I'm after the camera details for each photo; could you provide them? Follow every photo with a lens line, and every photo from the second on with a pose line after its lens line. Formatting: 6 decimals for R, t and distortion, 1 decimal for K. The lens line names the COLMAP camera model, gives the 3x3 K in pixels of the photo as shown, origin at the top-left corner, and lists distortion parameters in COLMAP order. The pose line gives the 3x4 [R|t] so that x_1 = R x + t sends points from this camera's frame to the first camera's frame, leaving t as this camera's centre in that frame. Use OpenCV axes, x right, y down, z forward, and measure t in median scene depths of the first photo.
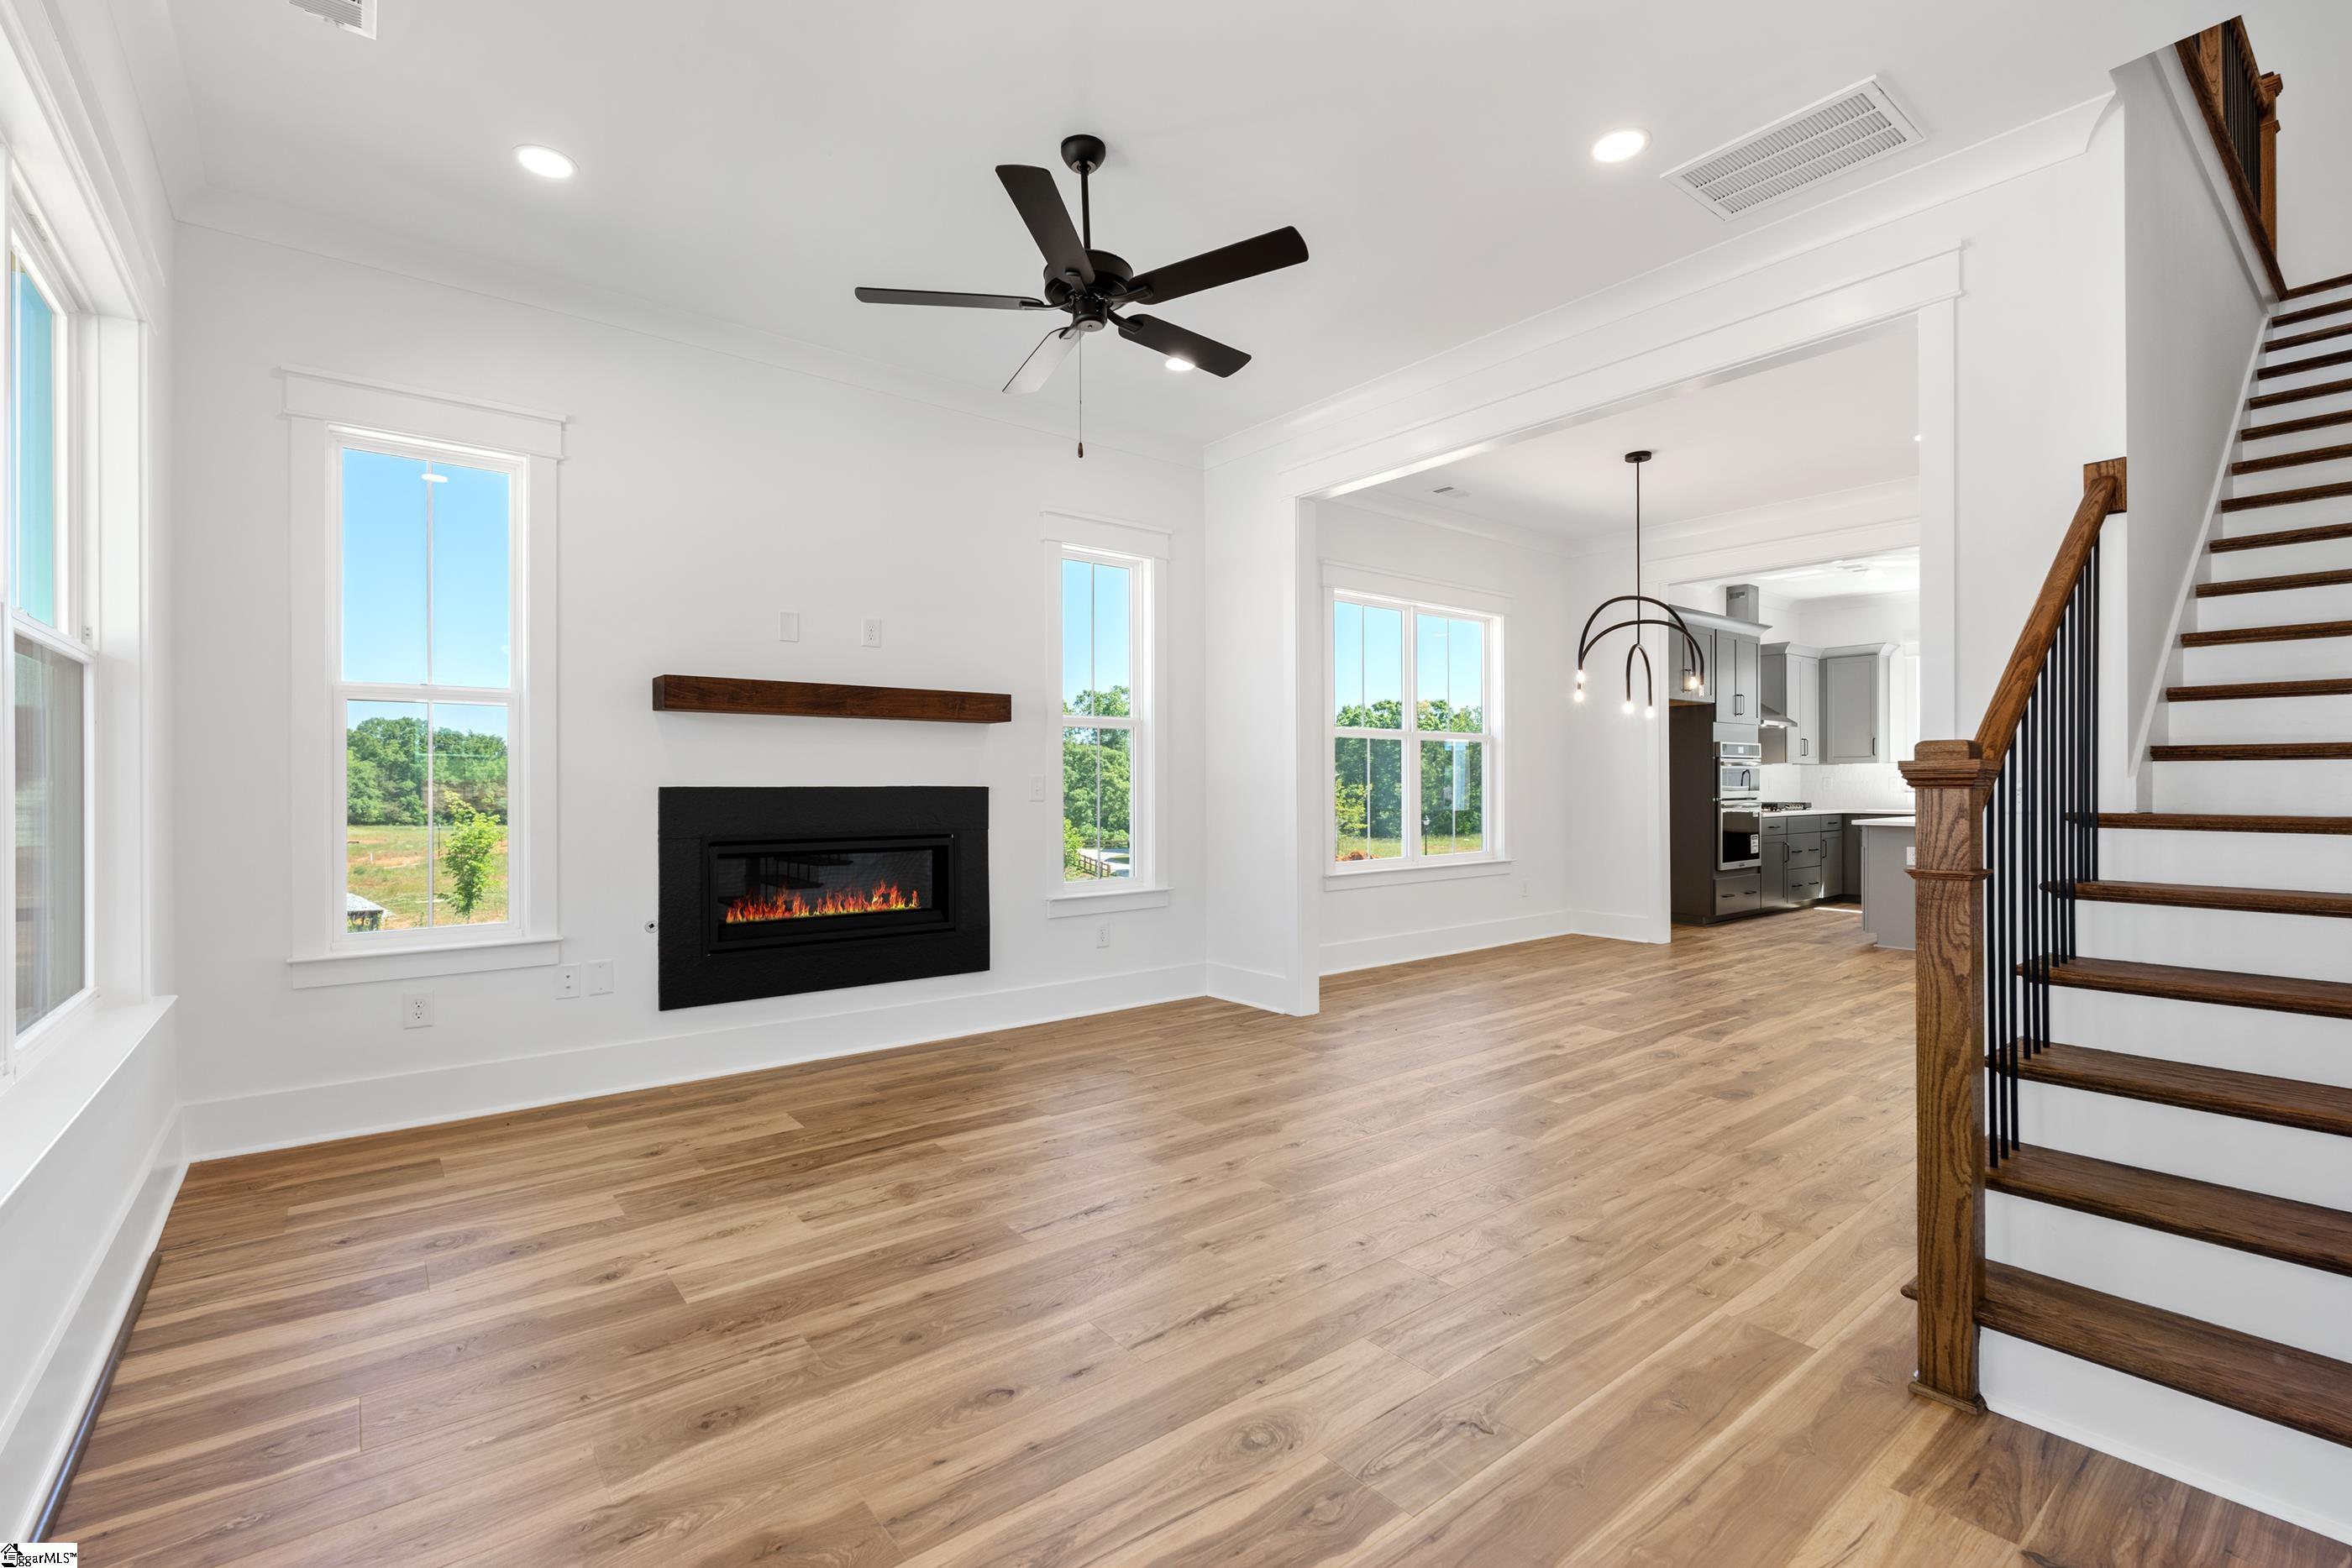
lens RADIAL K [[1044.3, 0, 1176.0], [0, 1044.3, 784.0], [0, 0, 1]] dist [-0.000065, 0.000076]
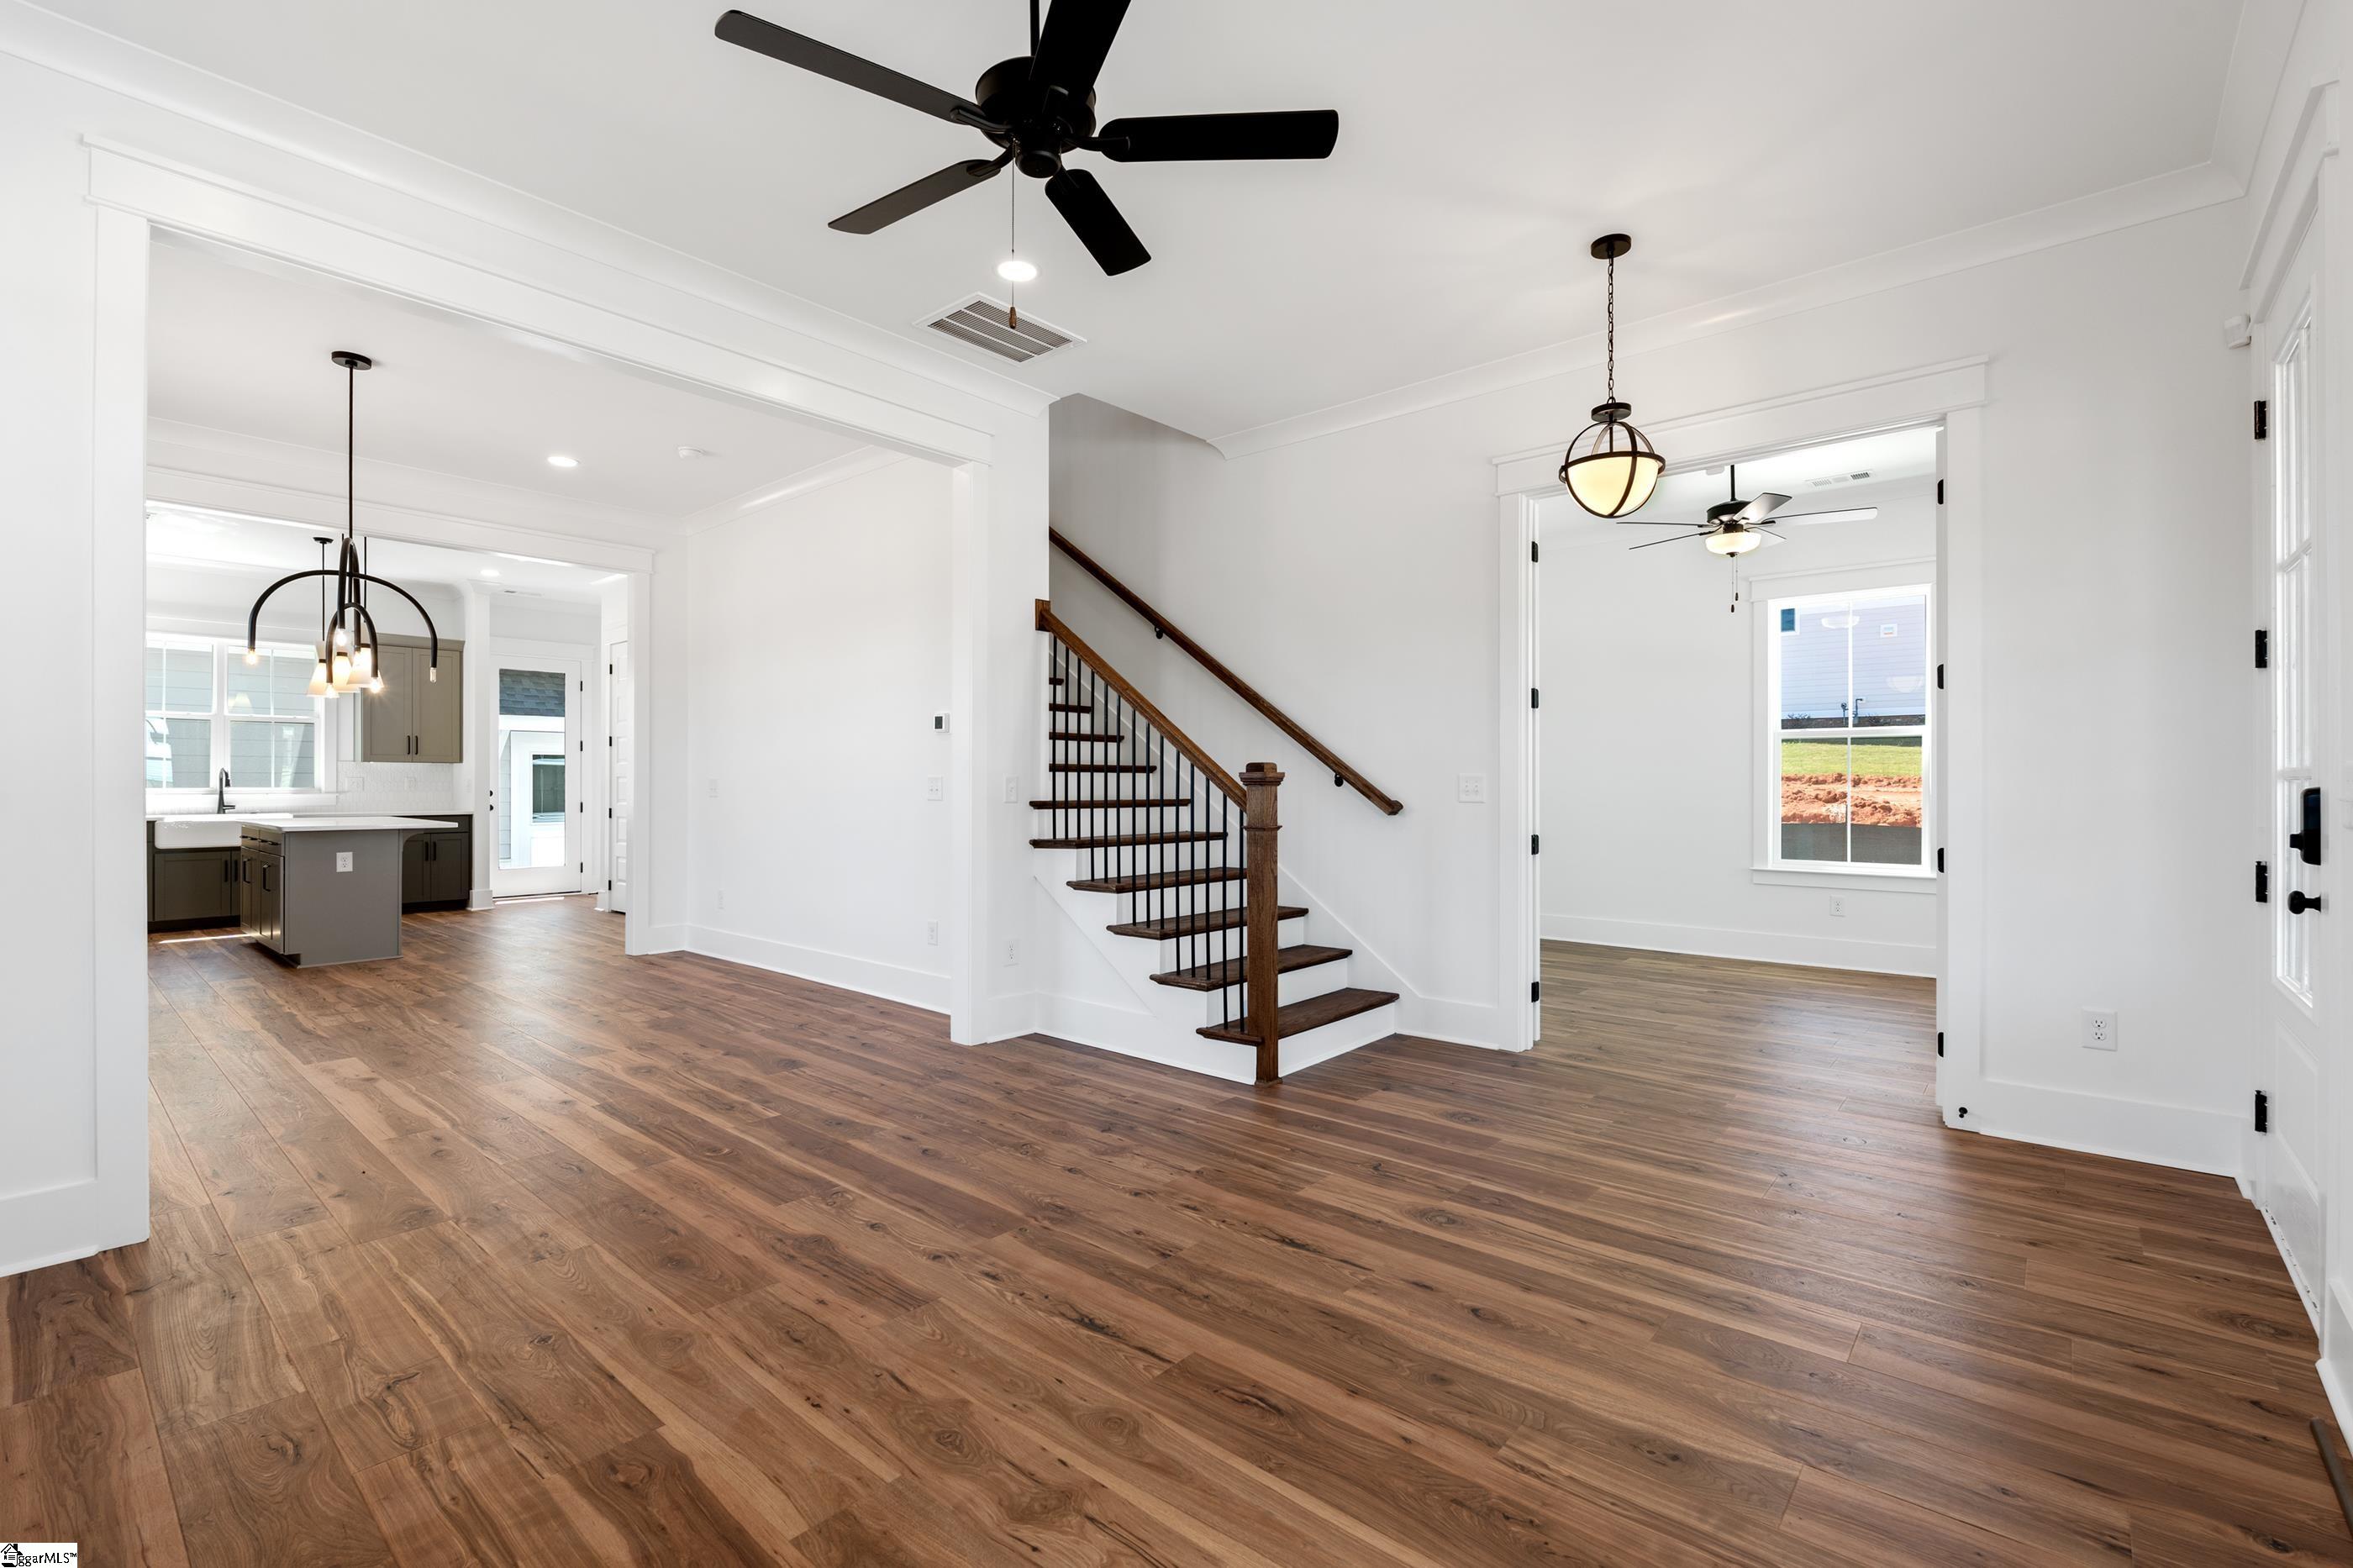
lens RADIAL K [[1009.4, 0, 1223.2], [0, 1009.4, 780.0], [0, 0, 1]] dist [-0.001319, -0.000124]
pose [[-0.202240, 0.006240, 0.979316, -0.606457], [-0.000988, 0.999978, -0.006576, 0.002108], [-0.979335, -0.002298, -0.202230, 0.759270]]
